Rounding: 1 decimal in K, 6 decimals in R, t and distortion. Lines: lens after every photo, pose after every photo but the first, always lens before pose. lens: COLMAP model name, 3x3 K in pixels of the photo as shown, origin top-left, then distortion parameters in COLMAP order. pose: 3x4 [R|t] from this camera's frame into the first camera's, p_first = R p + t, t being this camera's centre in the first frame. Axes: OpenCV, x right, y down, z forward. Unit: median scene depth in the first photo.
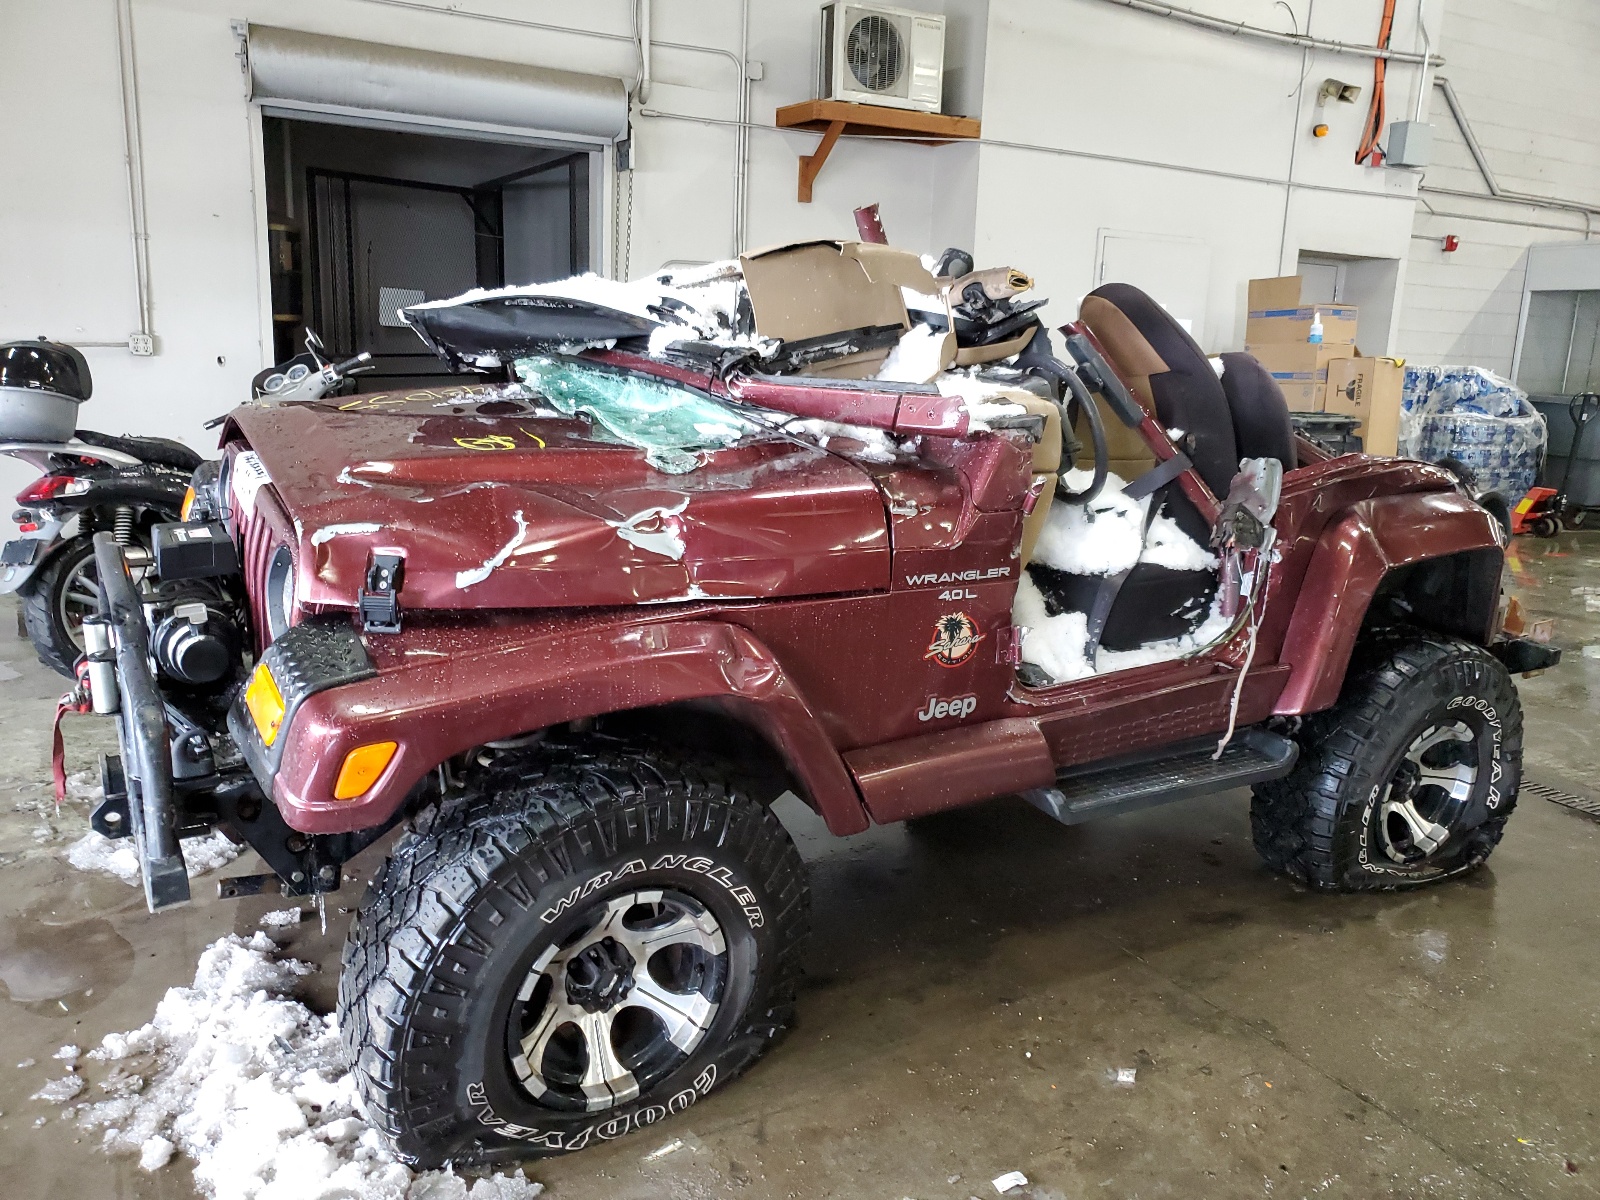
lens RADIAL K [[1225.9, 0, 792.7], [0, 1225.9, 598.5], [0, 0, 1]] dist [-0.003727, 0.008657]
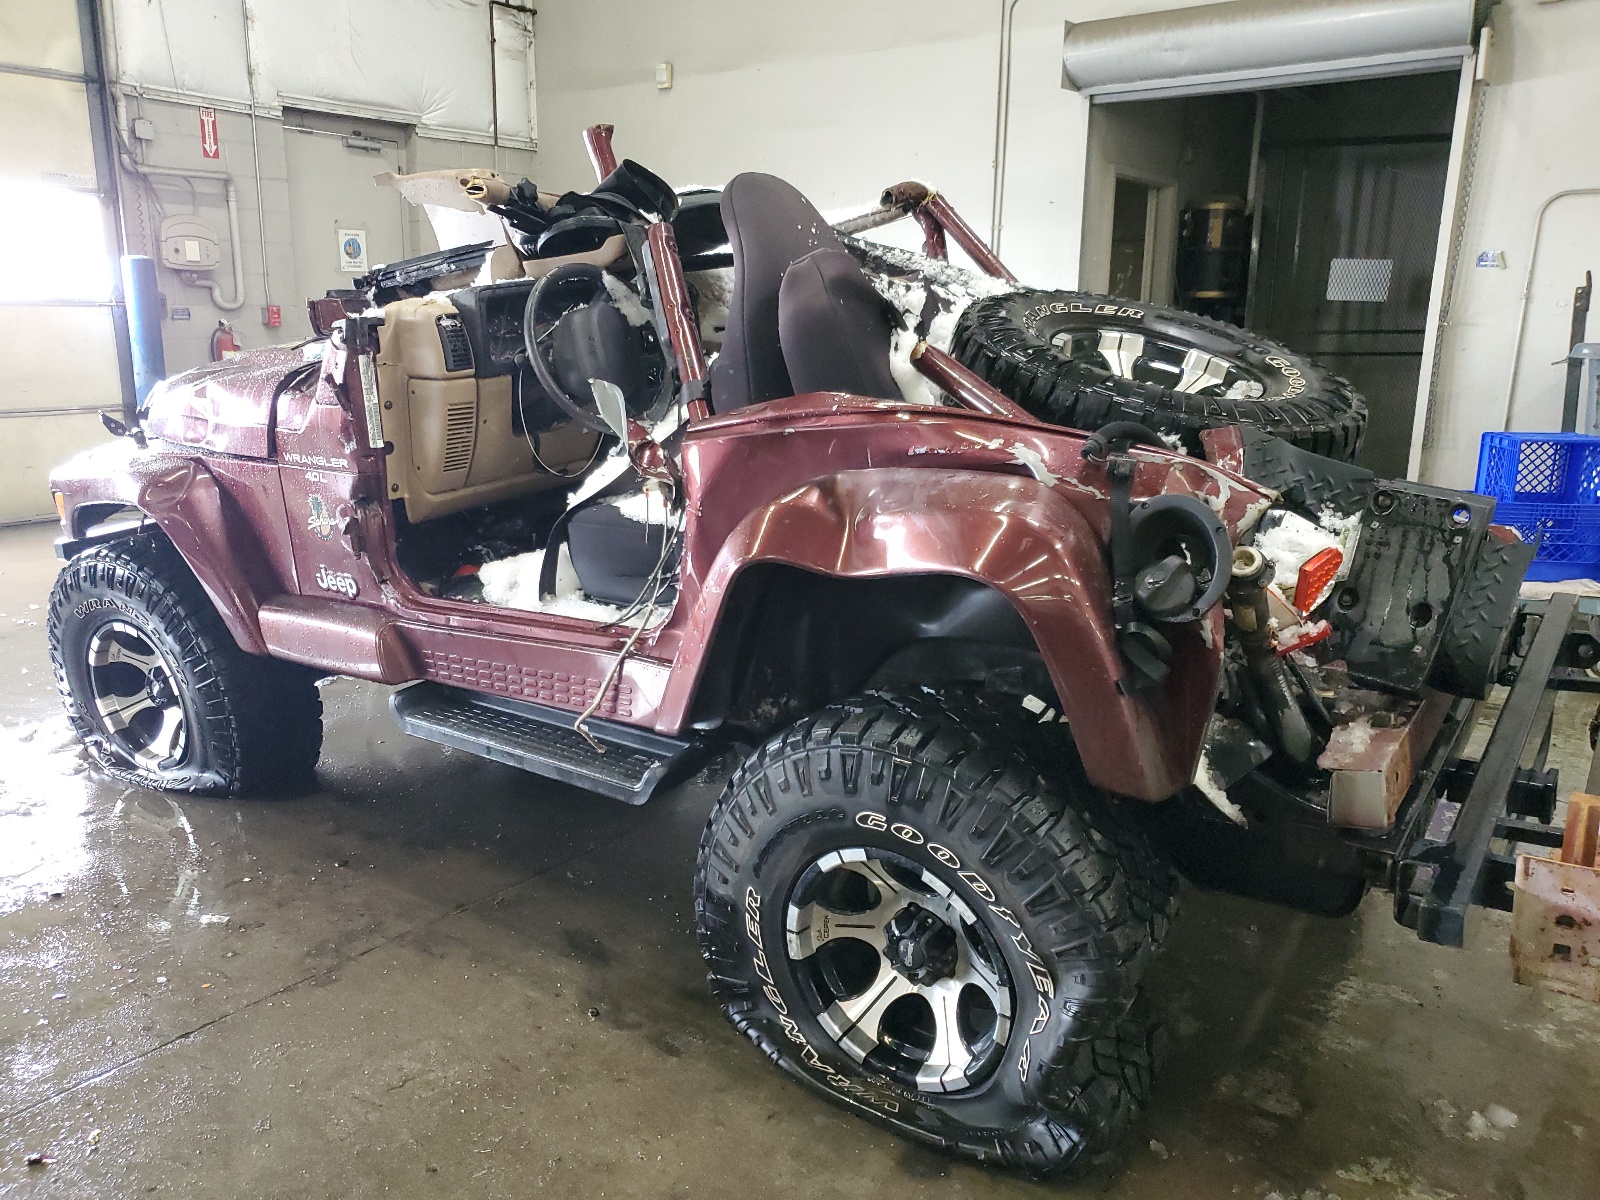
lens RADIAL K [[1225.9, 0, 795.0], [0, 1225.9, 601.5], [0, 0, 1]] dist [-0.003727, 0.008657]
pose [[0.416028, 0.181681, -0.891018, 1.119449], [-0.186195, 0.976098, 0.112092, -0.081711], [0.890086, 0.119270, 0.439912, 0.758311]]
